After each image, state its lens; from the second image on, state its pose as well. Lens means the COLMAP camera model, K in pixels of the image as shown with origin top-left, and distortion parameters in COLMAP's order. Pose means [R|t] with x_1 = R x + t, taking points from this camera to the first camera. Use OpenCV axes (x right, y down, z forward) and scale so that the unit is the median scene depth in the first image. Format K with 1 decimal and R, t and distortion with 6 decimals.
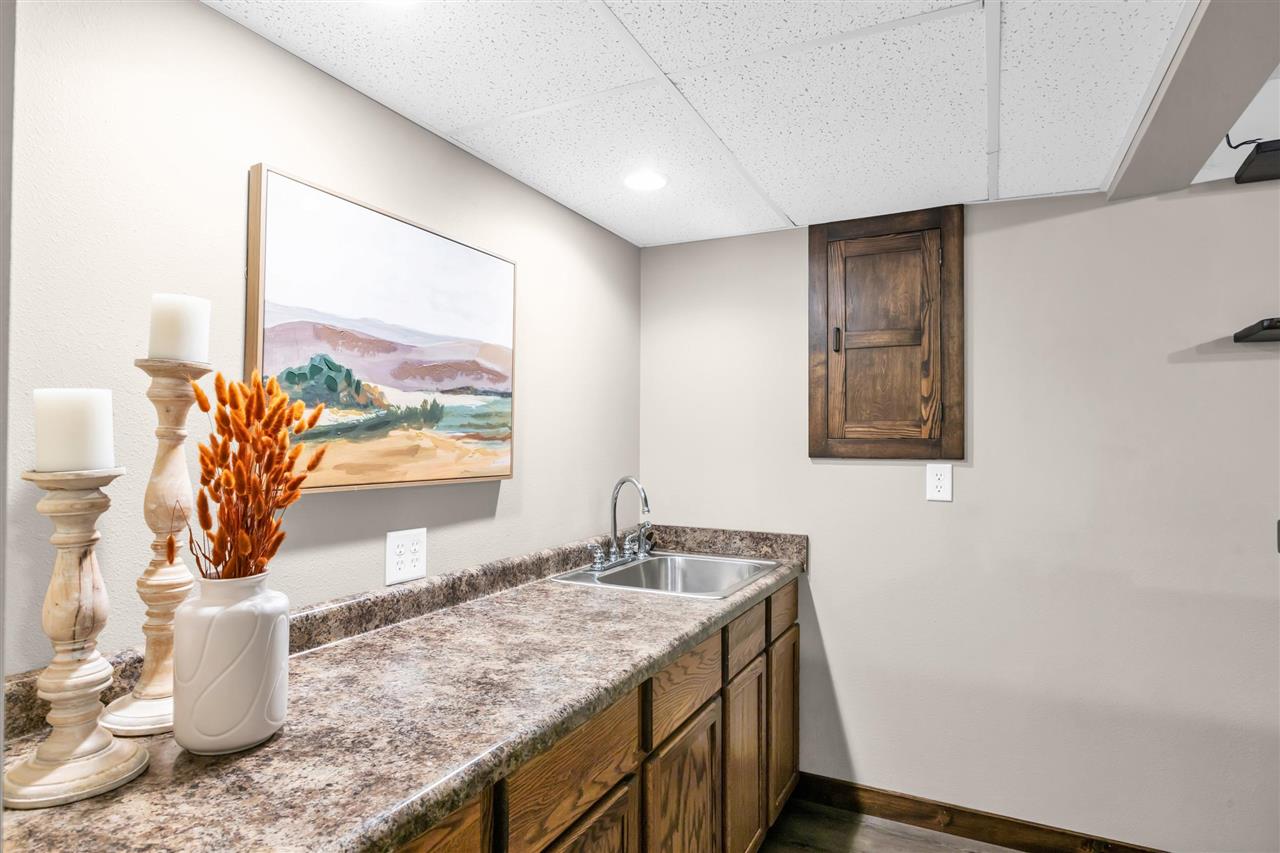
lens RADIAL K [[690.0, 0, 640.0], [0, 690.0, 426.5], [0, 0, 1]] dist [-0.001919, -0.000456]
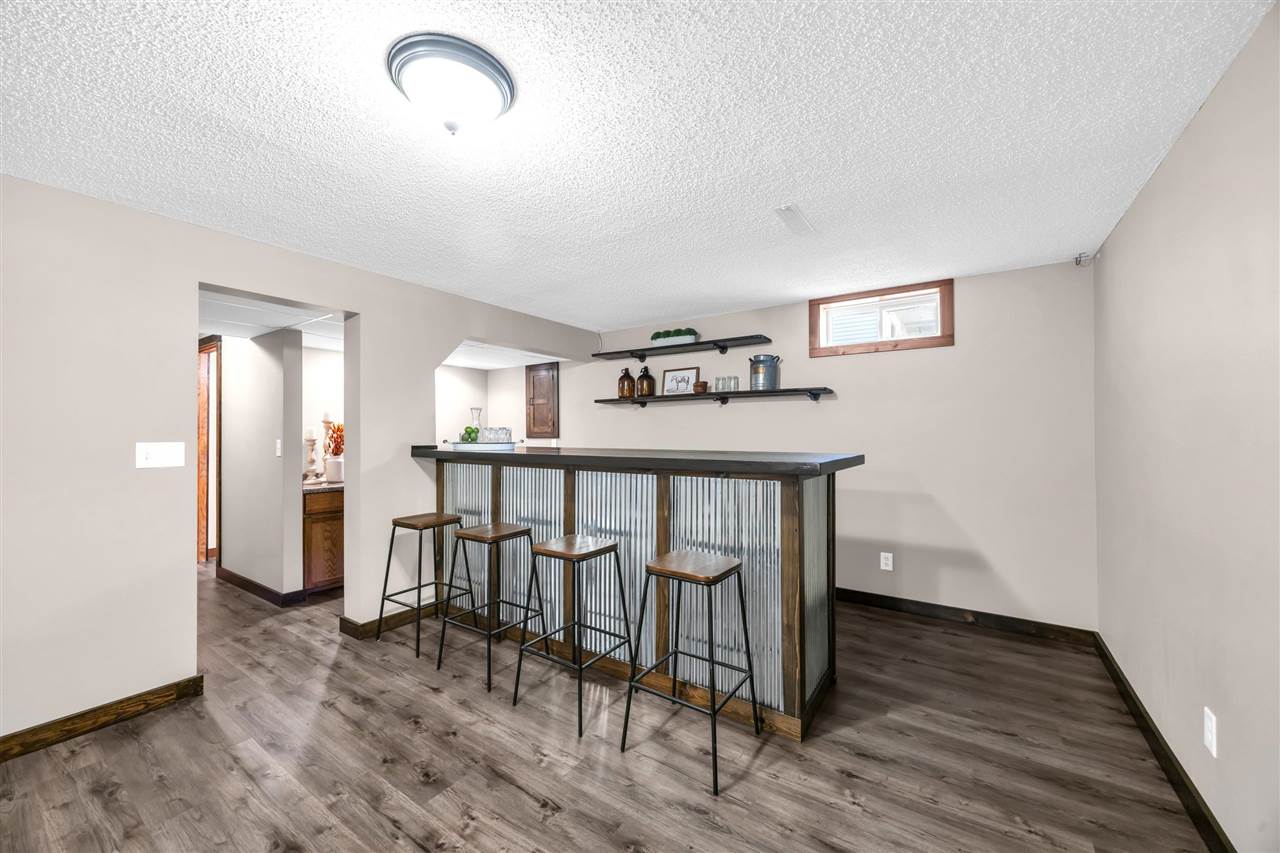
lens RADIAL K [[491.3, 0, 640.0], [0, 491.3, 426.5], [0, 0, 1]] dist [-0.001237, -0.000019]
pose [[0.990433, -0.009679, -0.137655, 1.566999], [0.010943, 0.999905, 0.008423, -0.032222], [0.137560, -0.009849, 0.990444, -1.716413]]
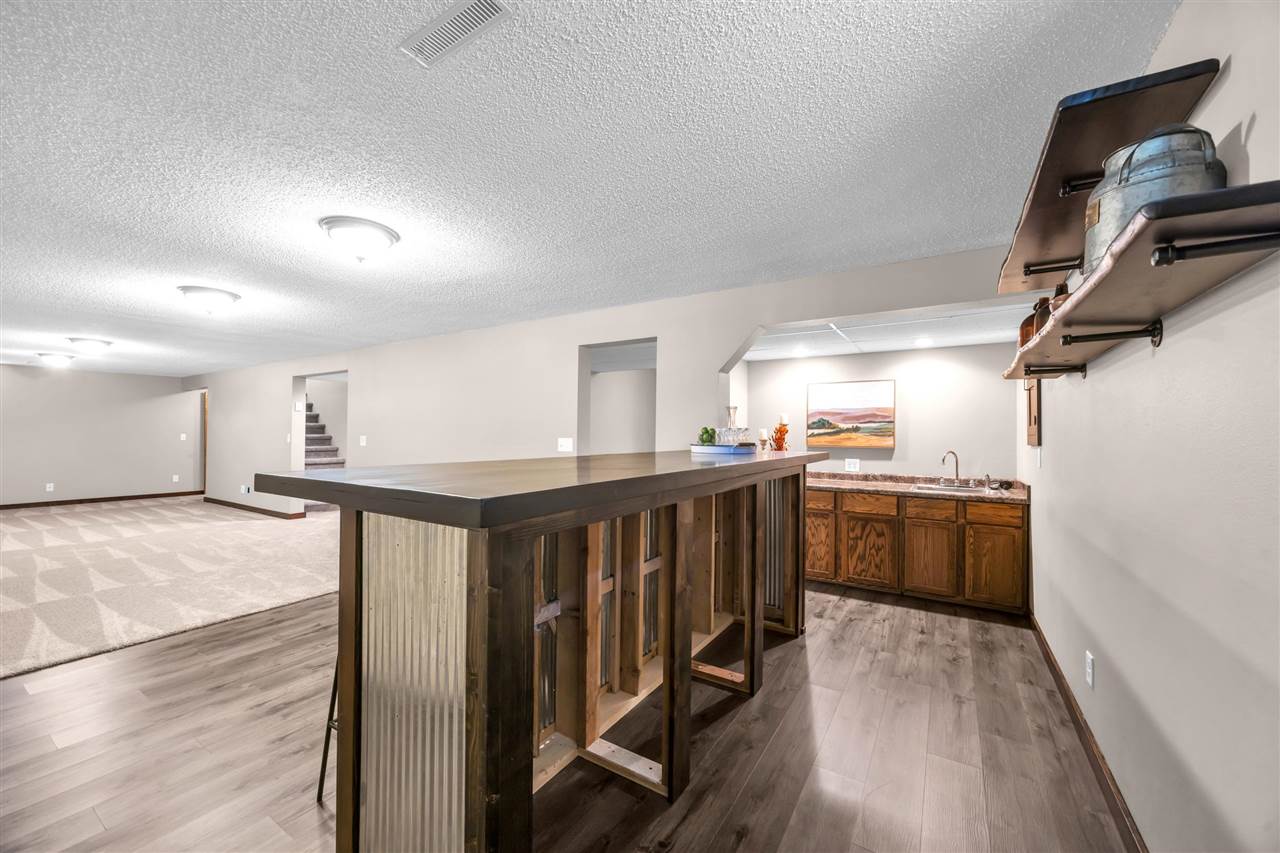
lens RADIAL K [[491.3, 0, 640.0], [0, 491.3, 426.5], [0, 0, 1]] dist [-0.001237, -0.000019]
pose [[-0.098360, -0.021991, -0.994908, 2.598005], [0.014378, 0.999620, -0.023516, 0.014162], [0.995047, -0.016618, -0.098007, 0.079205]]
